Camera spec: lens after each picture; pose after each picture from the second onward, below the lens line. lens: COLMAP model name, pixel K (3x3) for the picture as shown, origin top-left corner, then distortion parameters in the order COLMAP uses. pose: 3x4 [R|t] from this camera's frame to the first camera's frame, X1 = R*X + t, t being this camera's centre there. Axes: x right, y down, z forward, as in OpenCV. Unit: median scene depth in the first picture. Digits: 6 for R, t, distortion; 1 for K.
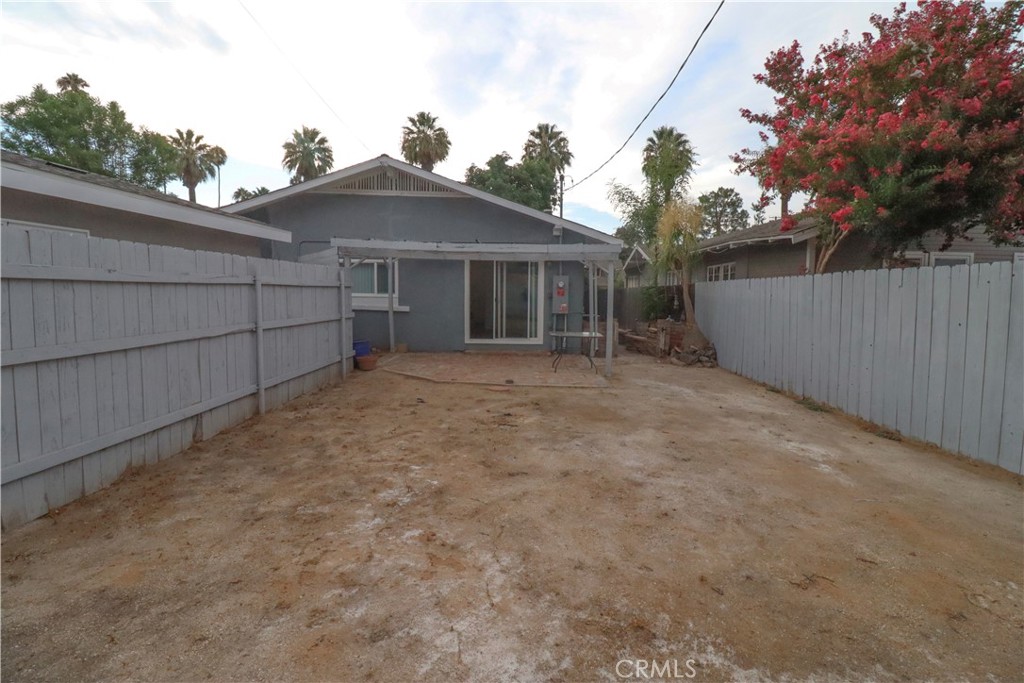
lens RADIAL K [[492.5, 0, 524.8], [0, 492.5, 311.1], [0, 0, 1]] dist [0.002686, -0.018248]
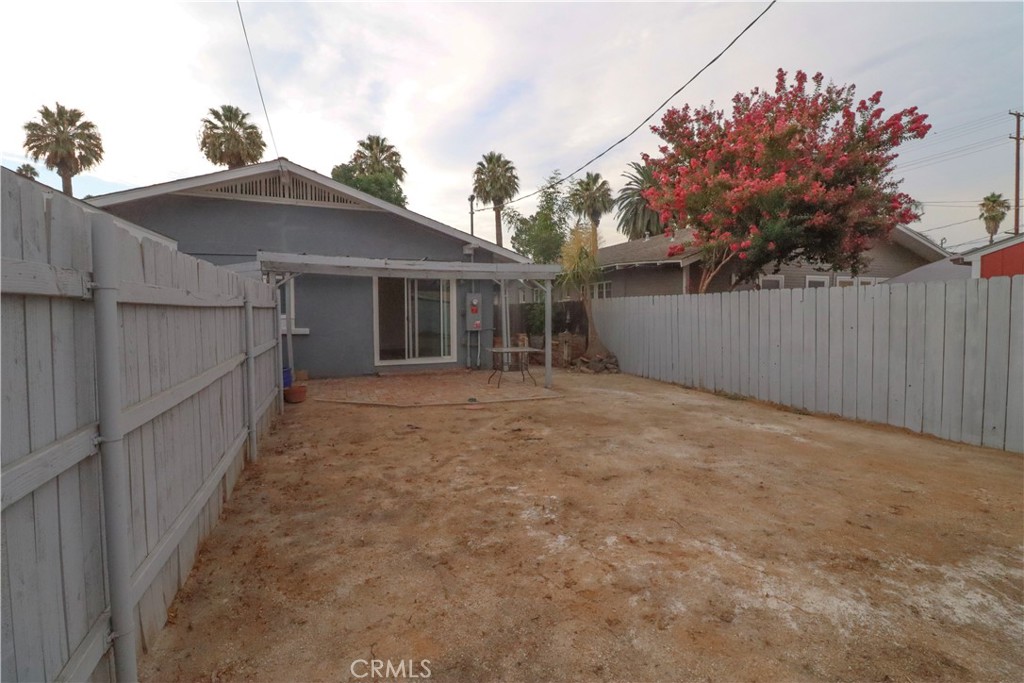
lens RADIAL K [[492.5, 0, 524.8], [0, 492.5, 311.1], [0, 0, 1]] dist [0.002686, -0.018248]
pose [[0.918824, -0.017650, 0.394272, -0.297528], [0.030515, 0.999186, -0.026385, -0.006707], [-0.393485, 0.036274, 0.918615, 0.030767]]
